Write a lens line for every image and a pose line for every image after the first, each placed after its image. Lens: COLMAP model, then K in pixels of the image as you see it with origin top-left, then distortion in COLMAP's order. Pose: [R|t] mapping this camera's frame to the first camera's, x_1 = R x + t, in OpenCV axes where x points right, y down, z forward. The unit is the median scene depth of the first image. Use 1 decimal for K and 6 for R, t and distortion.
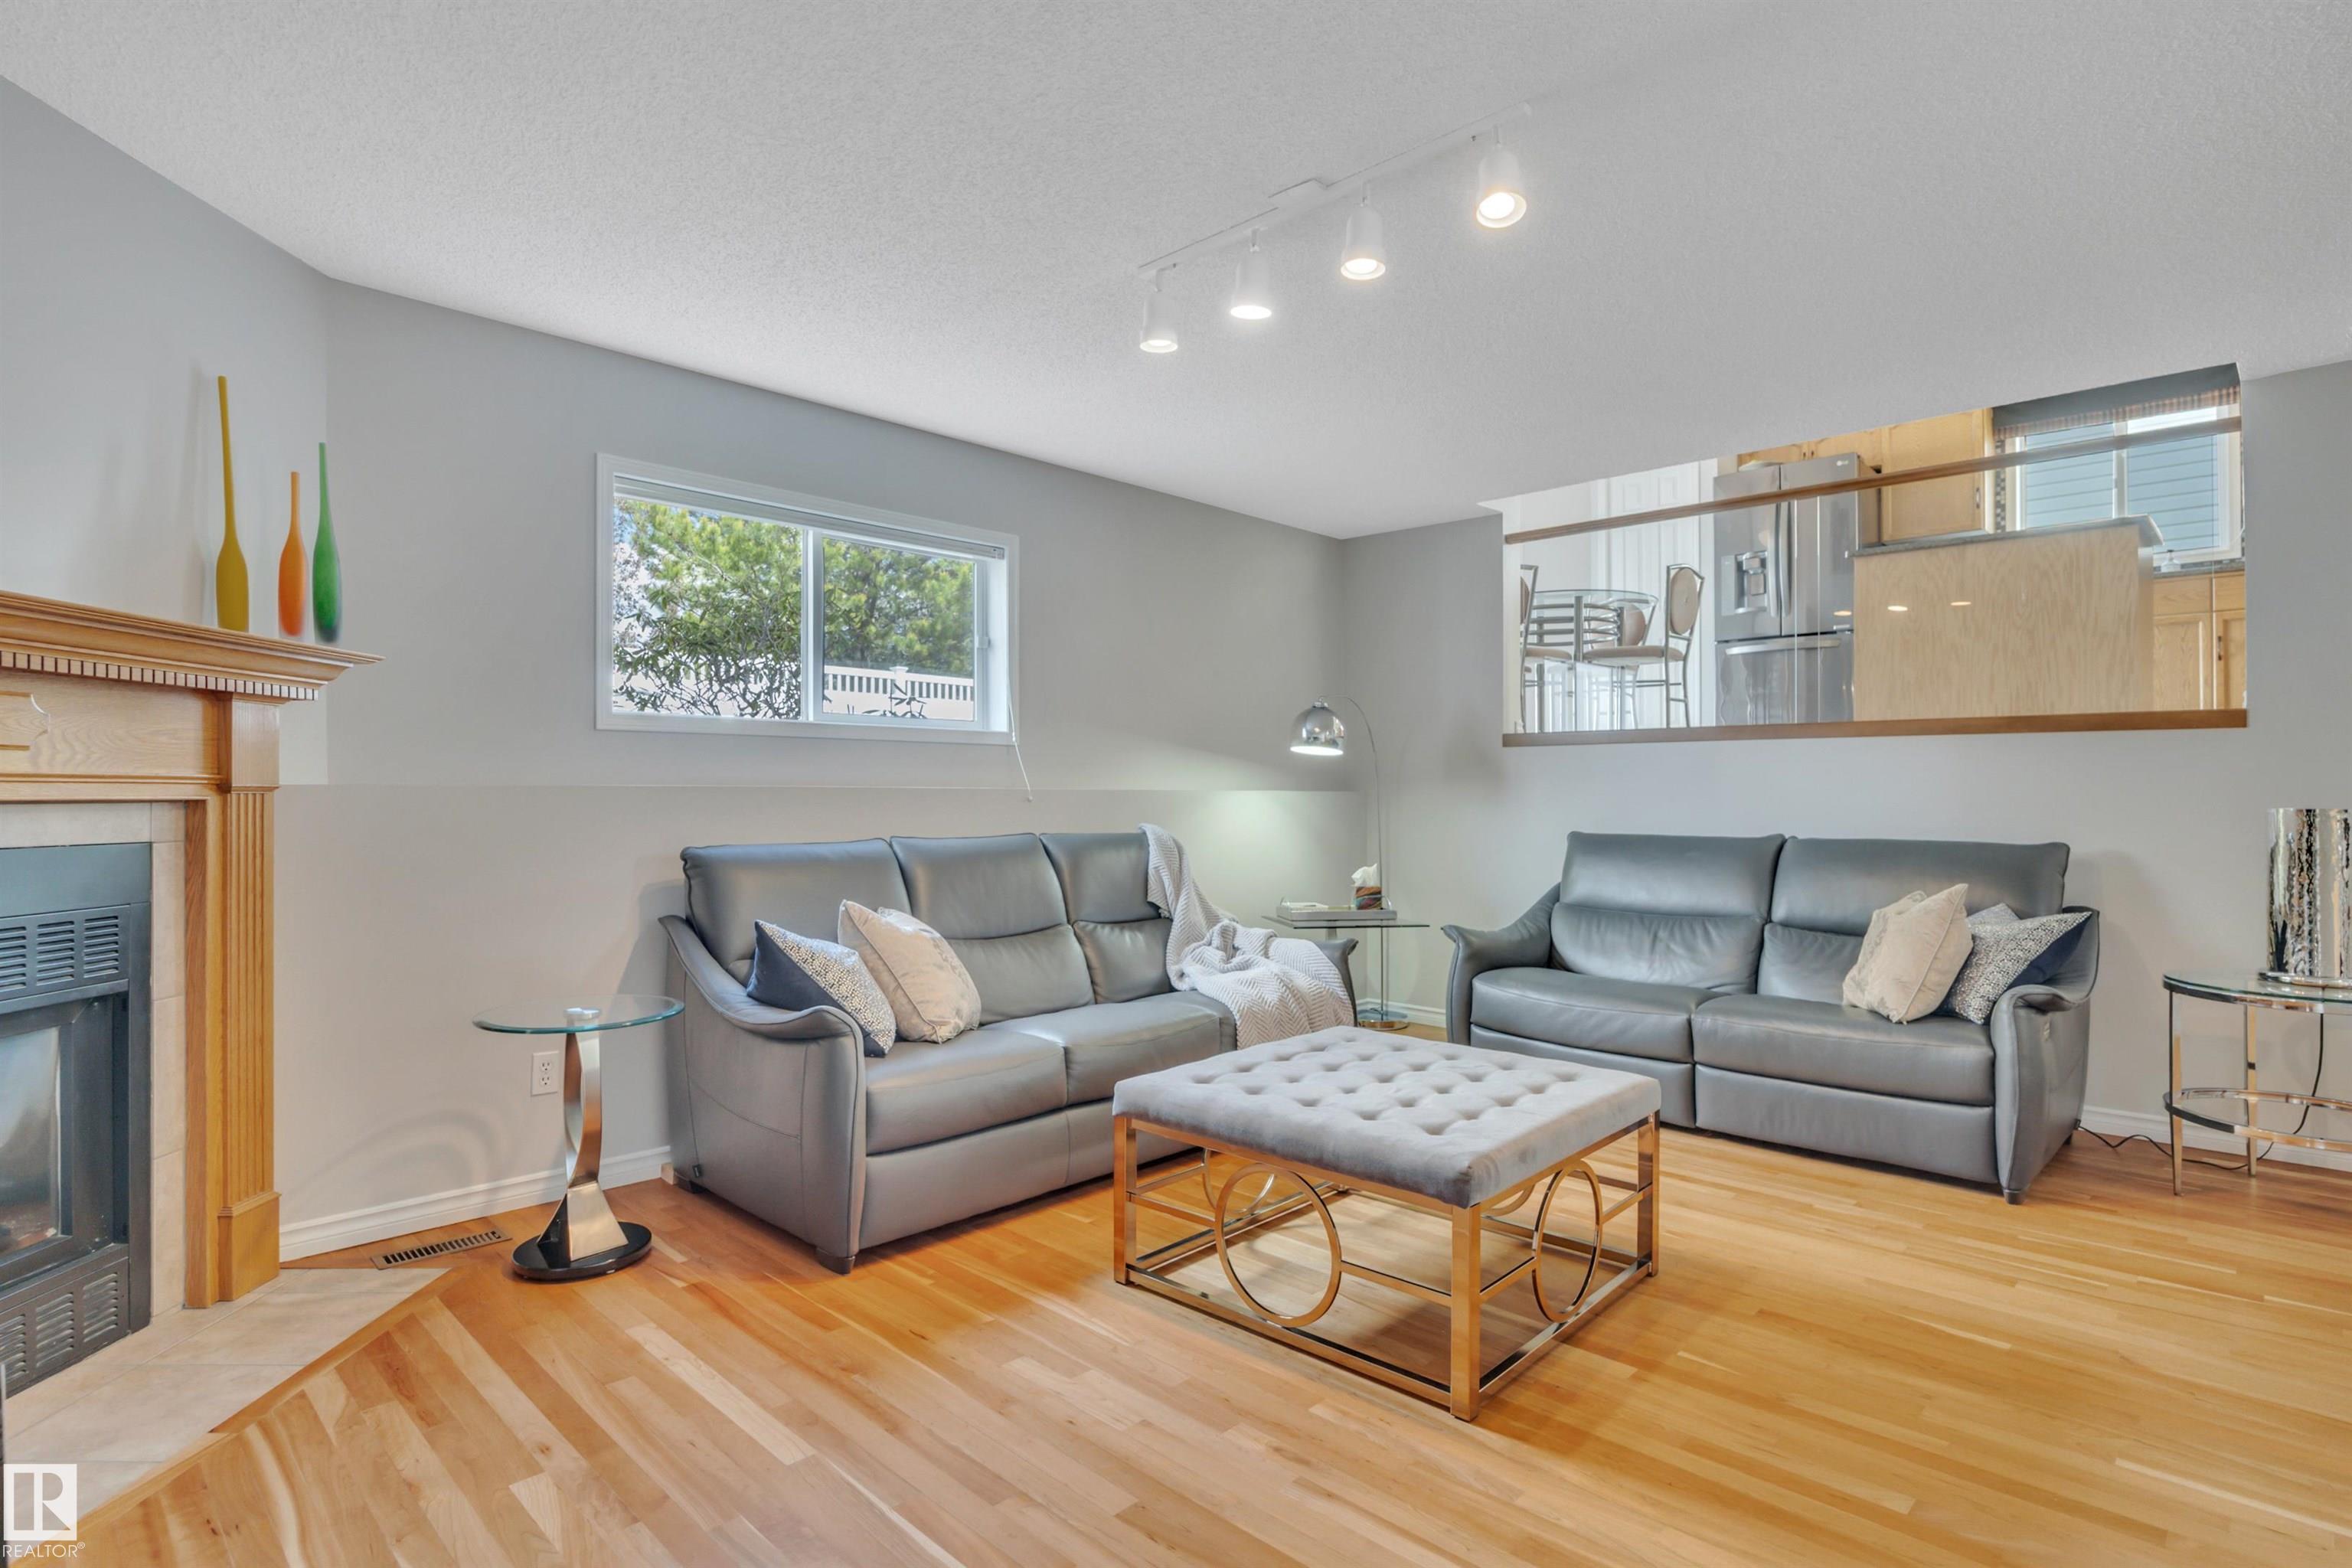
lens RADIAL K [[1197.7, 0, 1176.0], [0, 1197.7, 784.0], [0, 0, 1]] dist [-0.014785, -0.001219]
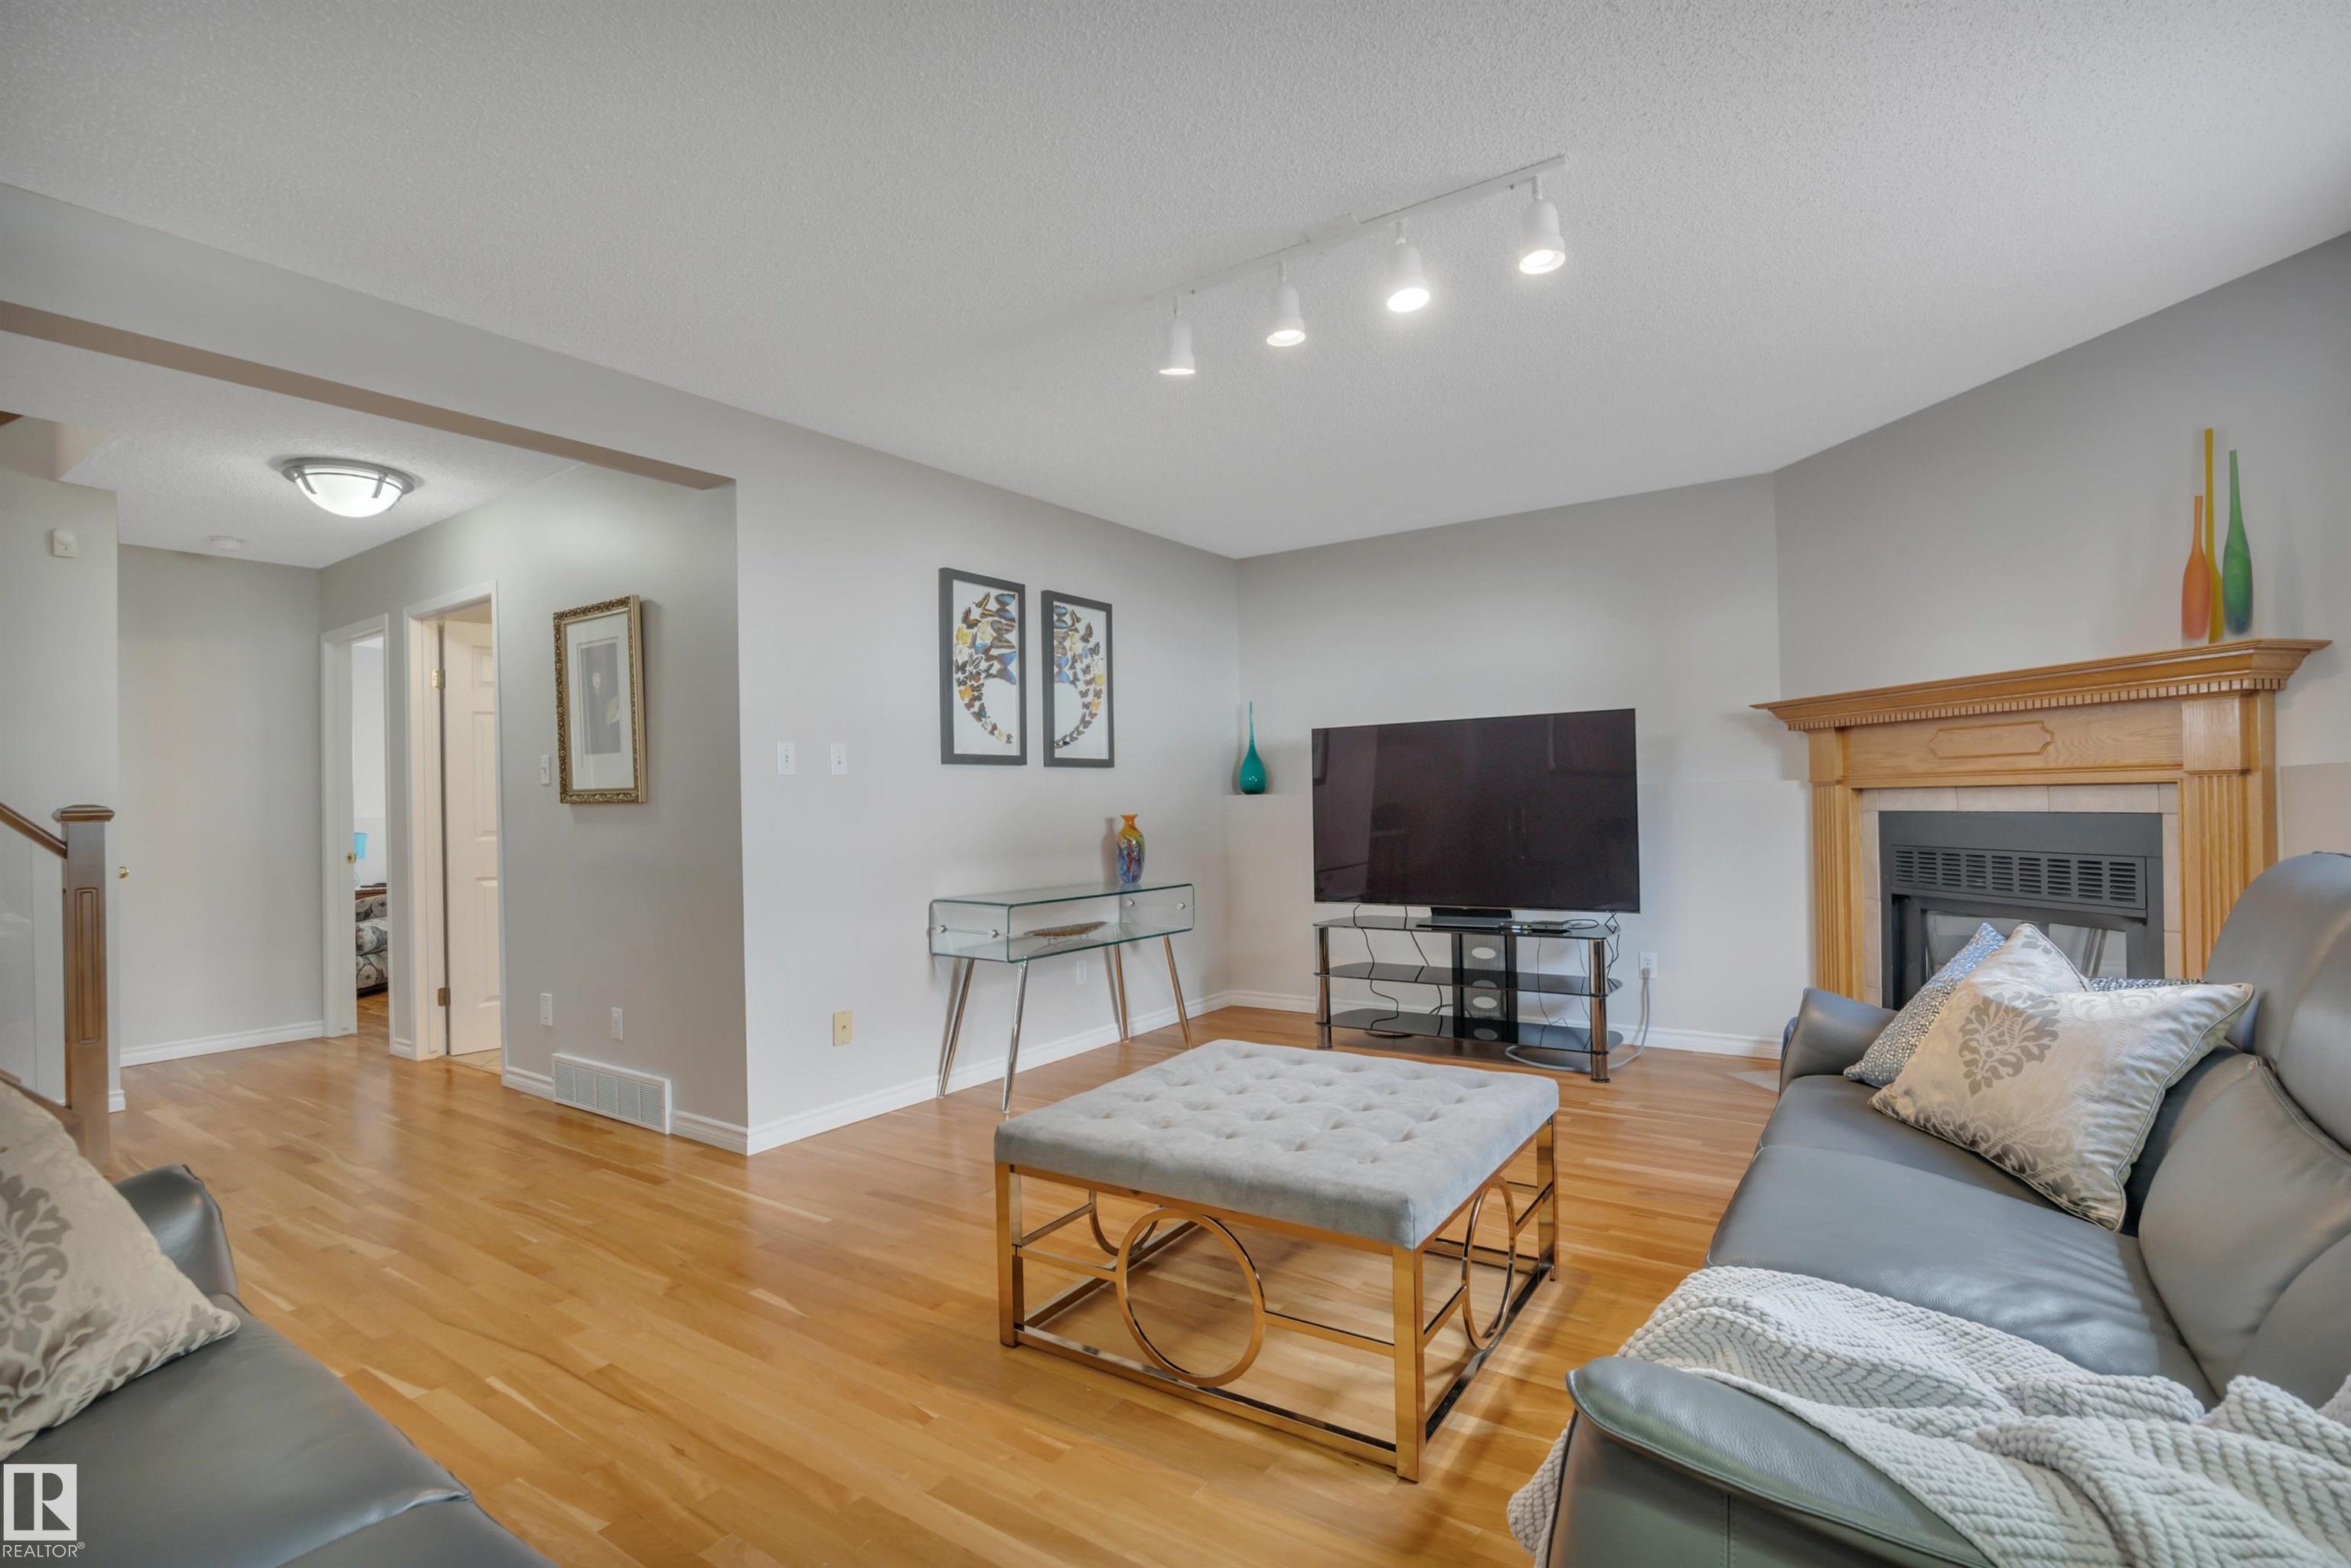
lens RADIAL K [[1119.3, 0, 1176.9], [0, 1119.3, 806.8], [0, 0, 1]] dist [-0.003273, -0.000498]
pose [[-0.986709, 0.021815, -0.161028, 0.455252], [0.022176, 0.999754, -0.000443, 0.017339], [0.160979, -0.004008, -0.986950, 2.094684]]
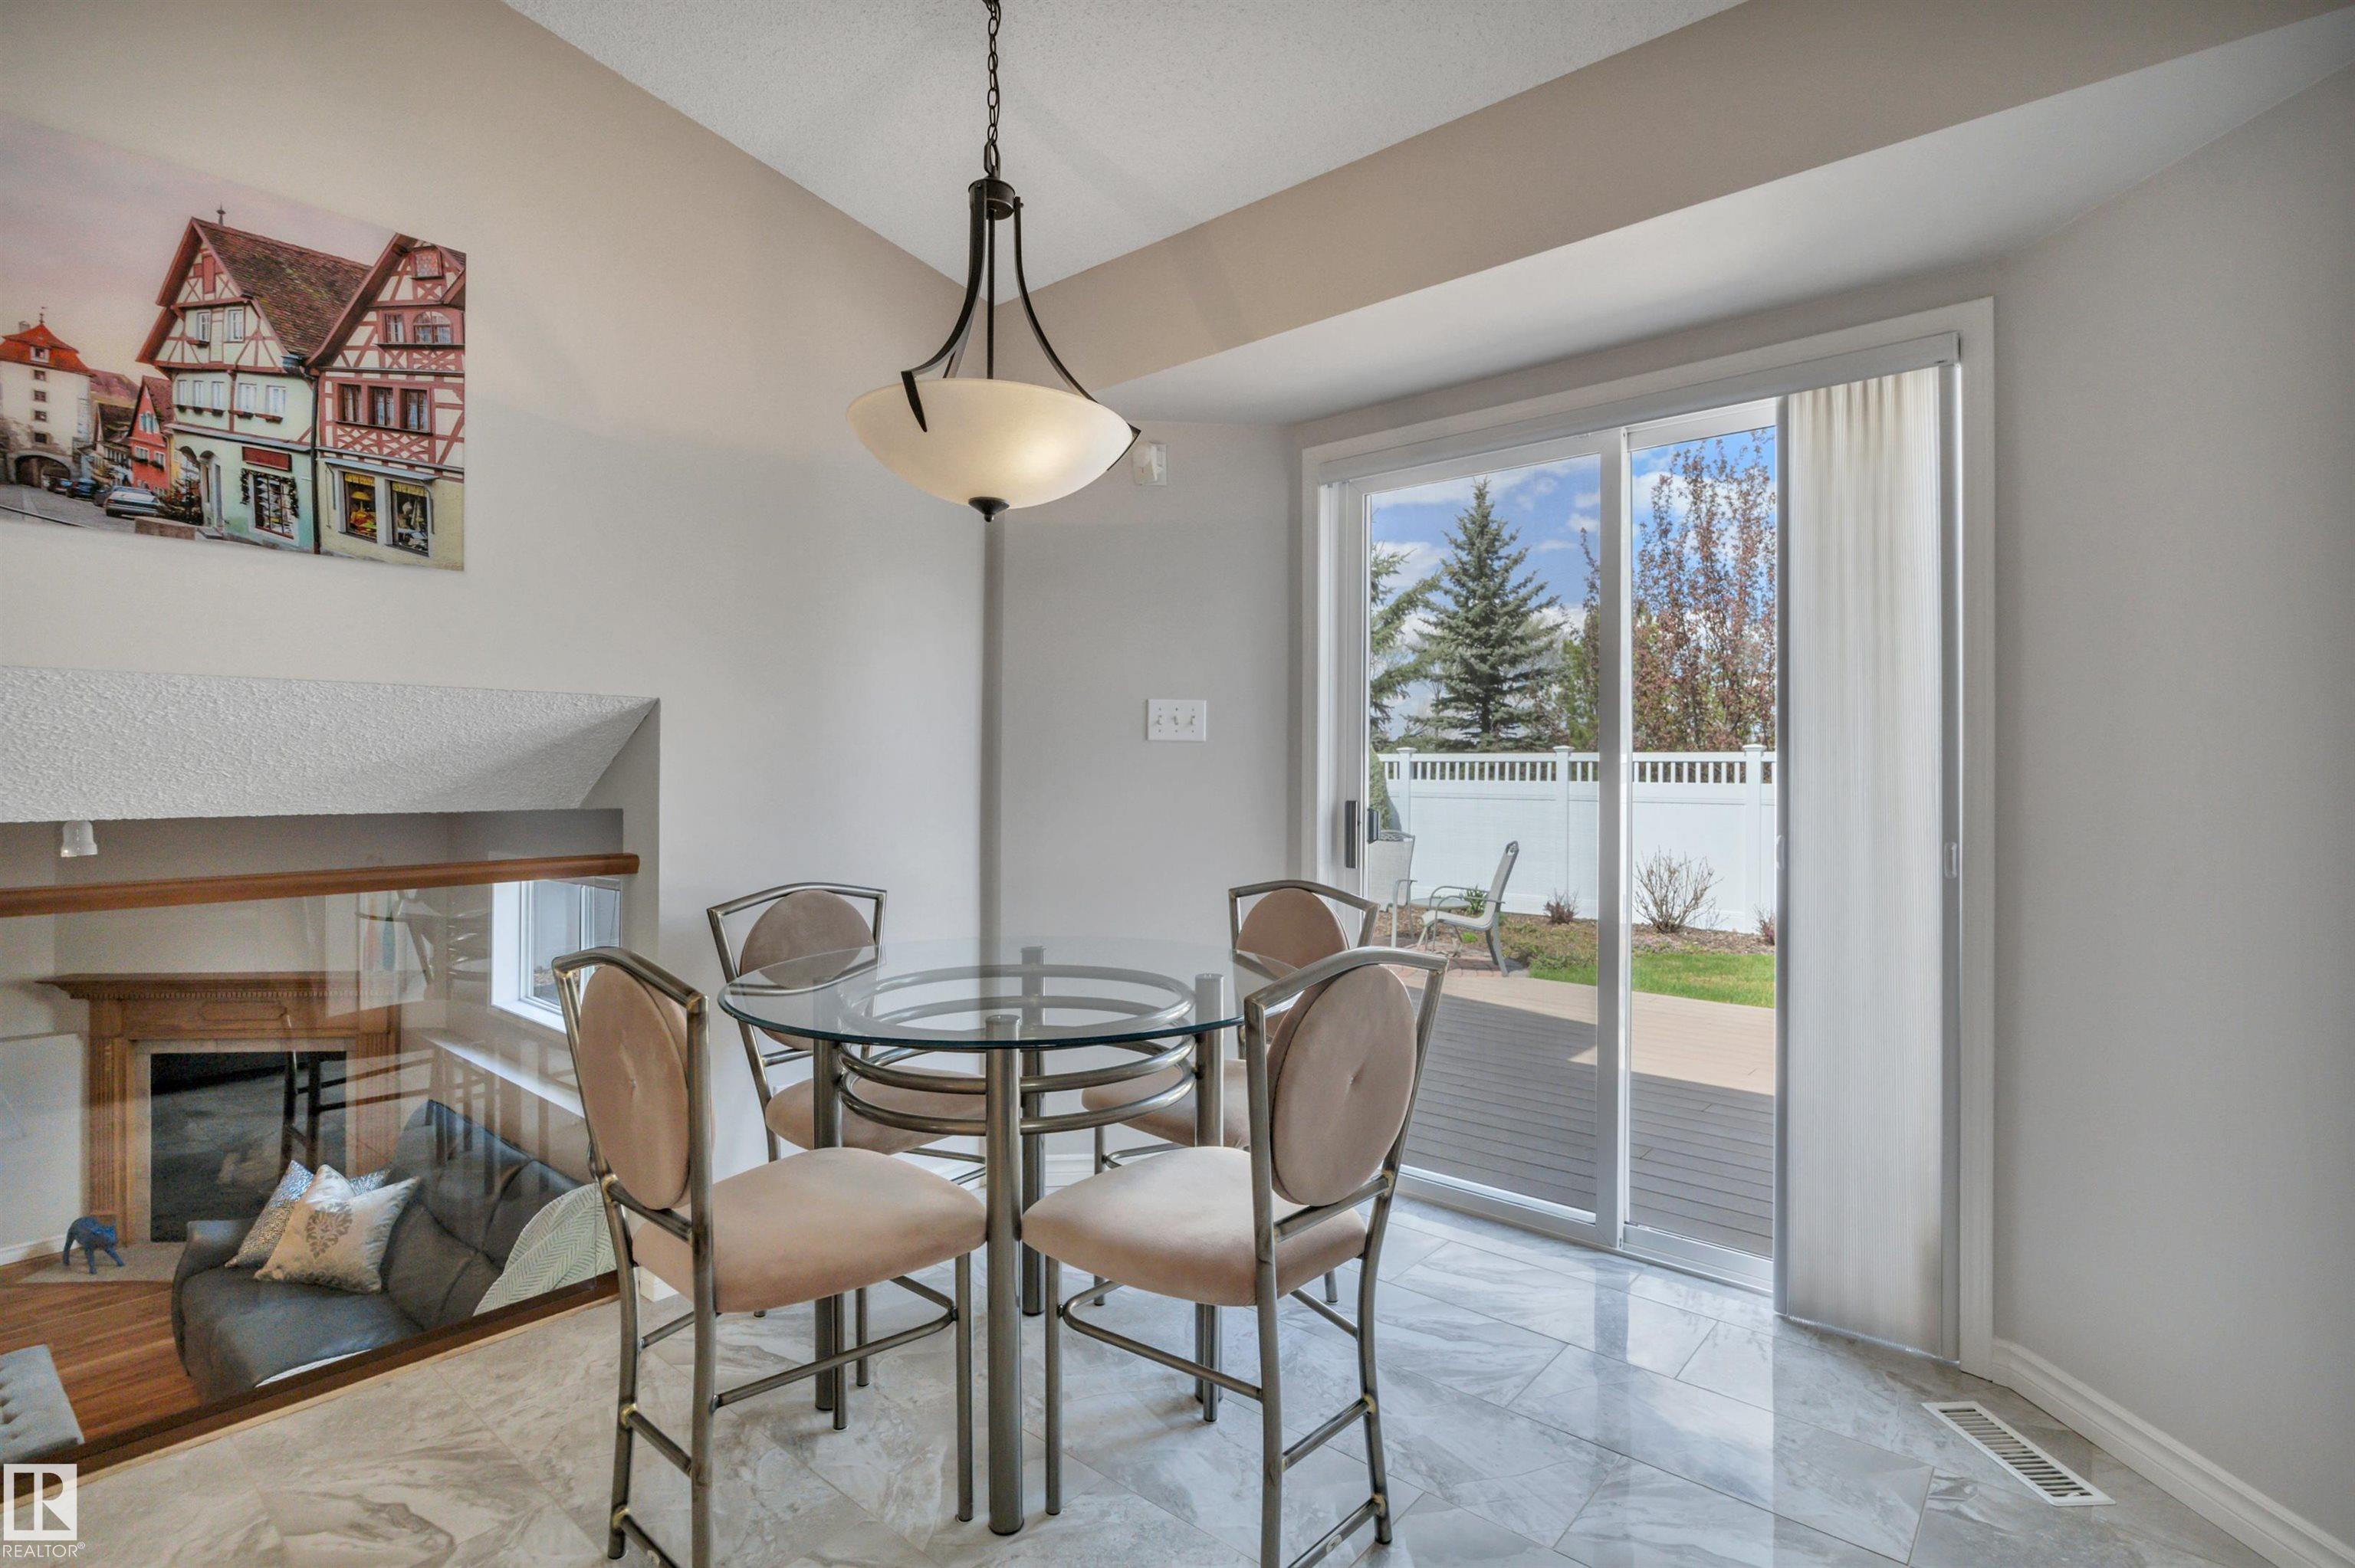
lens RADIAL K [[1138.0, 0, 1224.5], [0, 1138.0, 759.9], [0, 0, 1]] dist [-0.019989, -0.000566]
pose [[0.063712, -0.005078, -0.997955, 1.695393], [0.007037, 0.999964, -0.004639, -0.563495], [0.997944, -0.006727, 0.063746, 2.765874]]
